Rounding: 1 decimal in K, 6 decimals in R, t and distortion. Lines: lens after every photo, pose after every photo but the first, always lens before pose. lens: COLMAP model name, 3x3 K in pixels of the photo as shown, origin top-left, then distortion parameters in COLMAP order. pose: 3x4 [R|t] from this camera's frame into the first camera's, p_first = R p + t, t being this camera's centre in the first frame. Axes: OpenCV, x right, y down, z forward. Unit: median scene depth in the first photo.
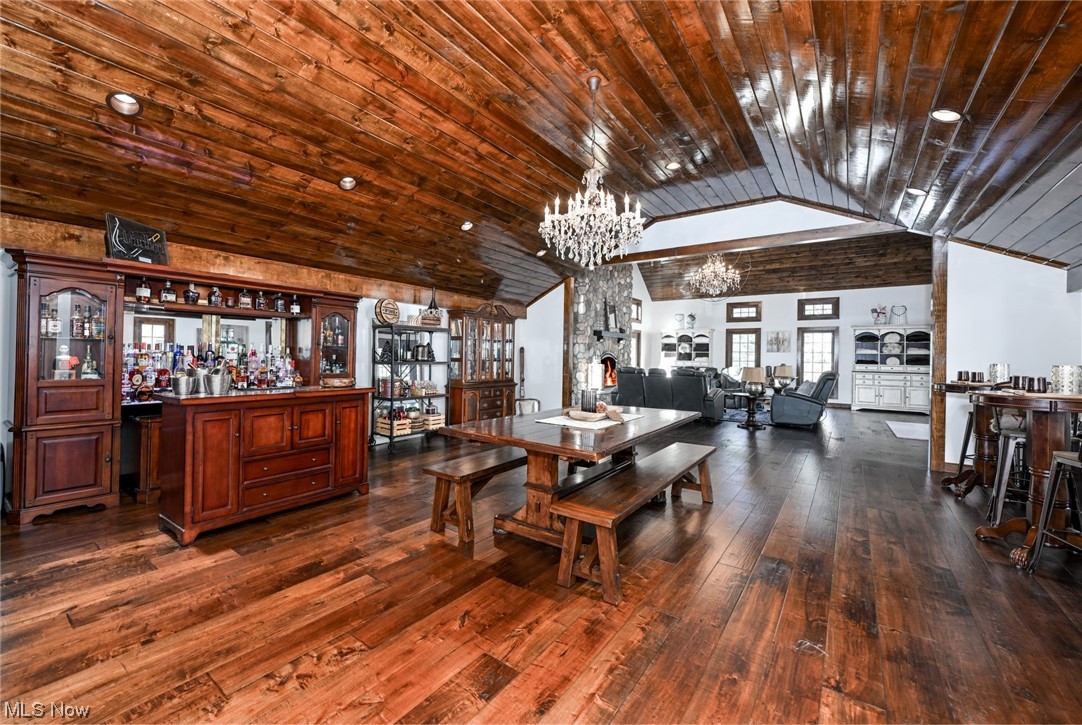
lens RADIAL K [[429.7, 0, 535.4], [0, 429.7, 353.9], [0, 0, 1]] dist [-0.000756, 0.000165]
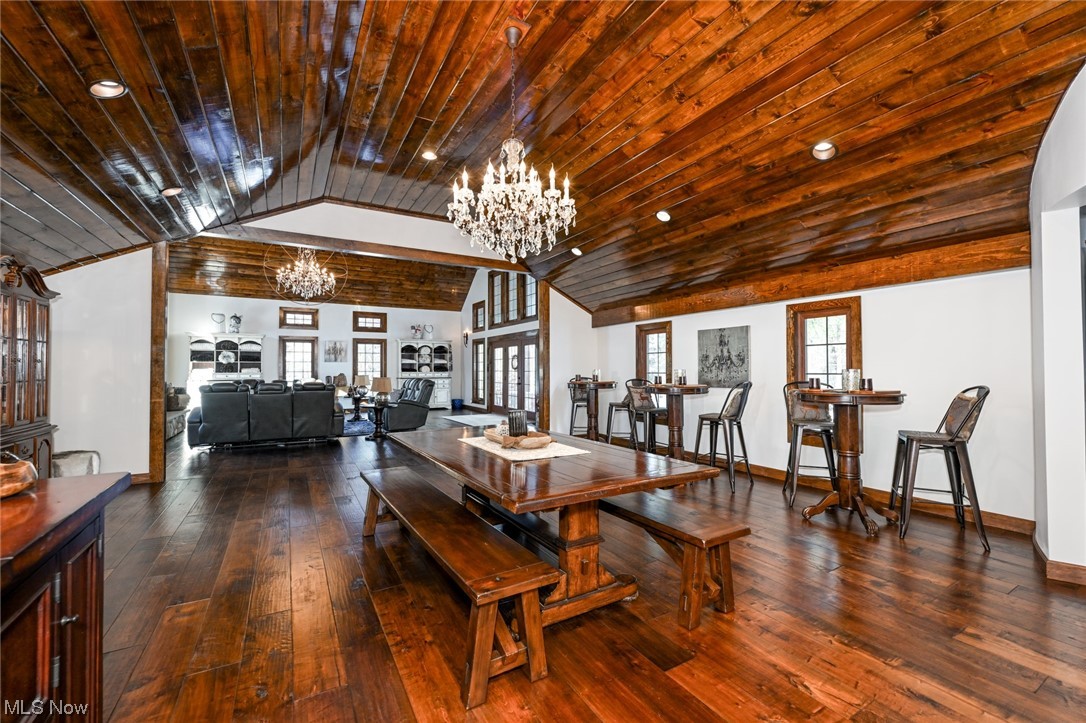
lens RADIAL K [[431.3, 0, 534.7], [0, 431.3, 364.5], [0, 0, 1]] dist [-0.000756, 0.000165]
pose [[0.425508, -0.008309, 0.904917, -0.152375], [0.004483, 0.999965, 0.007073, -0.003037], [-0.904944, 0.001047, 0.425530, 0.157659]]
